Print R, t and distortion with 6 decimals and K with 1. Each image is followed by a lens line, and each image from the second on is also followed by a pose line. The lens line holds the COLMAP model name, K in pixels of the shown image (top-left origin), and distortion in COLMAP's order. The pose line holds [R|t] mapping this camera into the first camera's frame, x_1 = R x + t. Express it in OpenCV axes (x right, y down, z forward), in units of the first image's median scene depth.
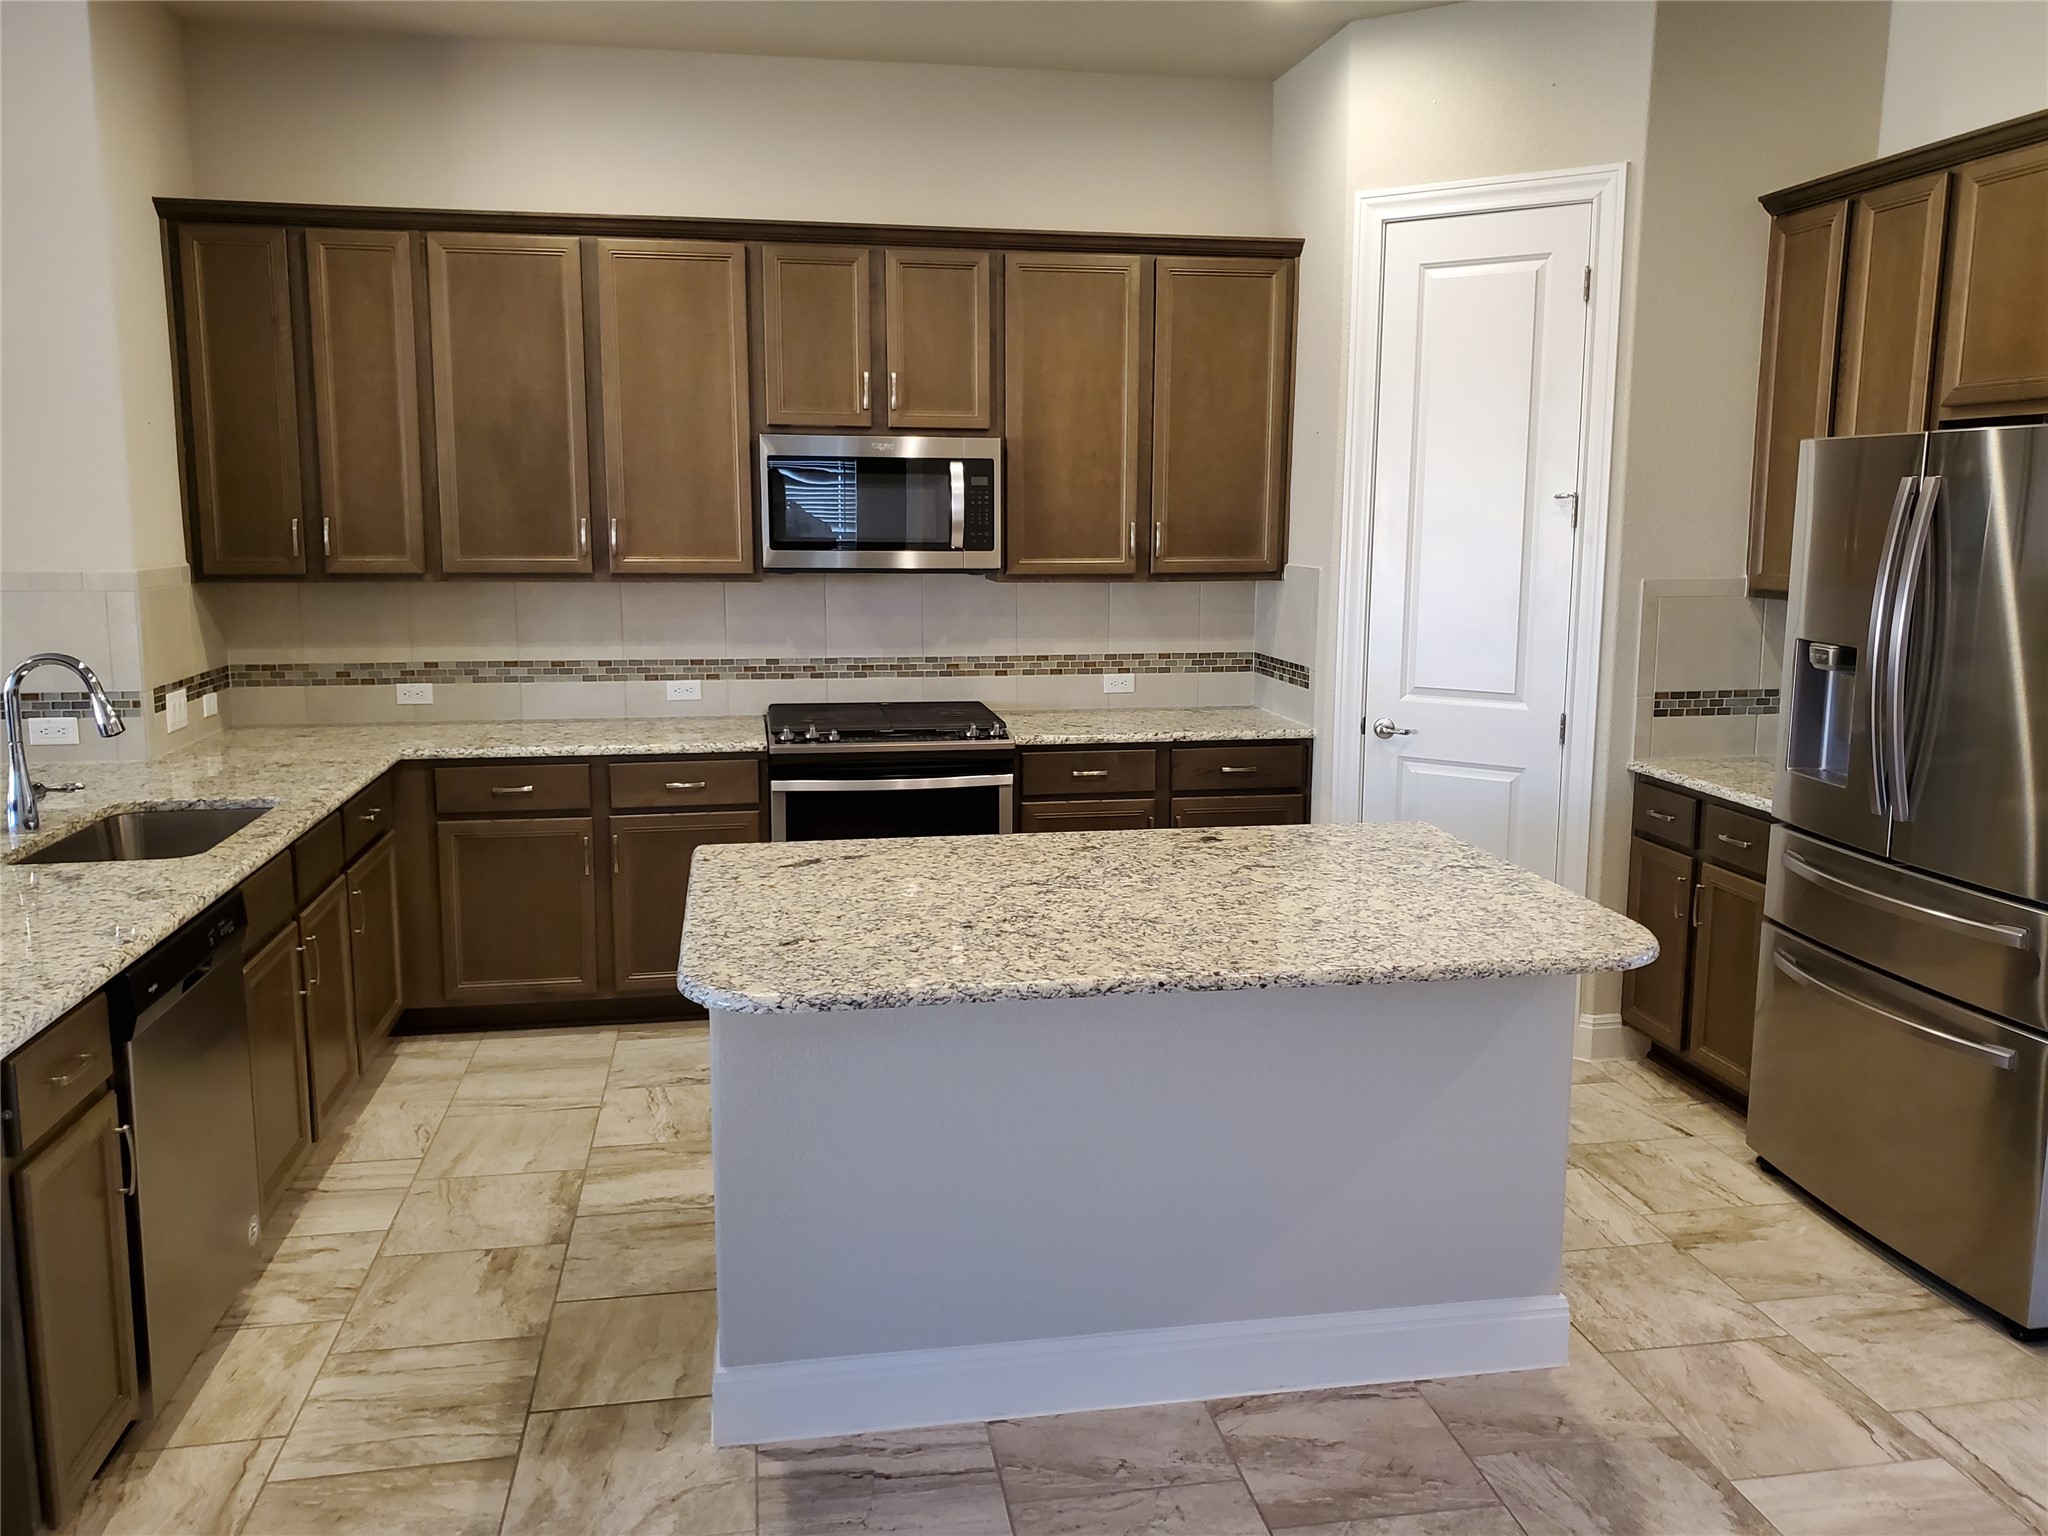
lens RADIAL K [[1608.6, 0, 1028.9], [0, 1608.6, 765.5], [0, 0, 1]] dist [0.034314, -0.014801]
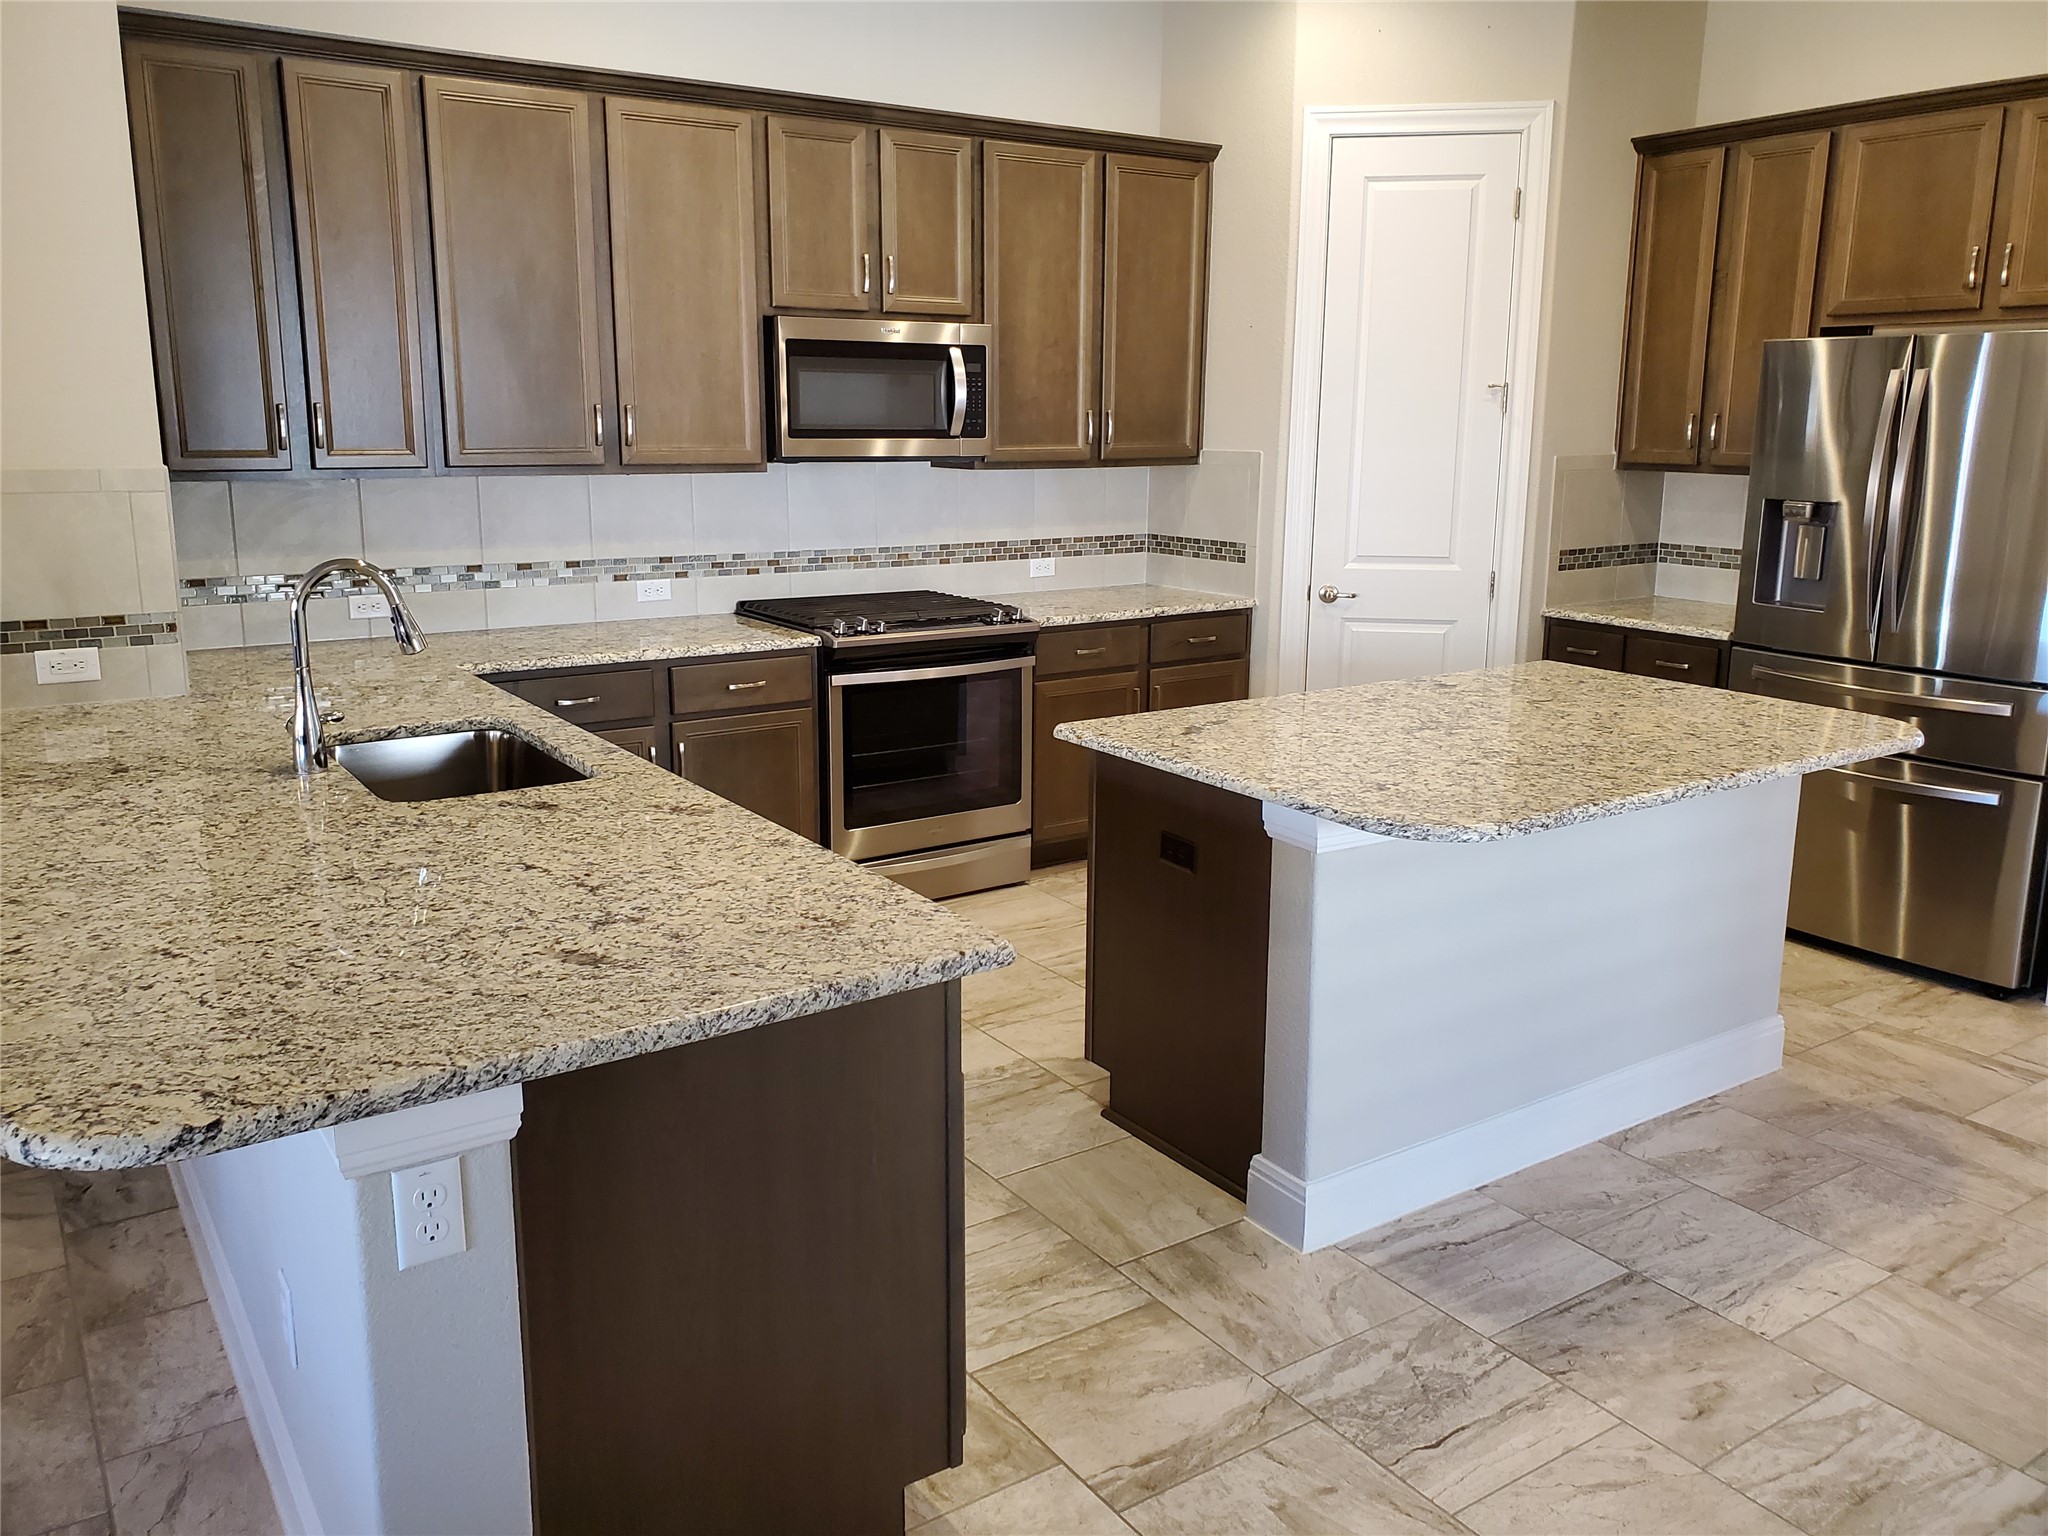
lens RADIAL K [[1608.6, 0, 1093.9], [0, 1608.6, 734.8], [0, 0, 1]] dist [0.034314, -0.014801]
pose [[0.908782, -0.082893, 0.408954, -0.404066], [0.065953, 0.996285, 0.055380, 0.001690], [-0.412025, -0.023357, 0.910873, 0.042654]]
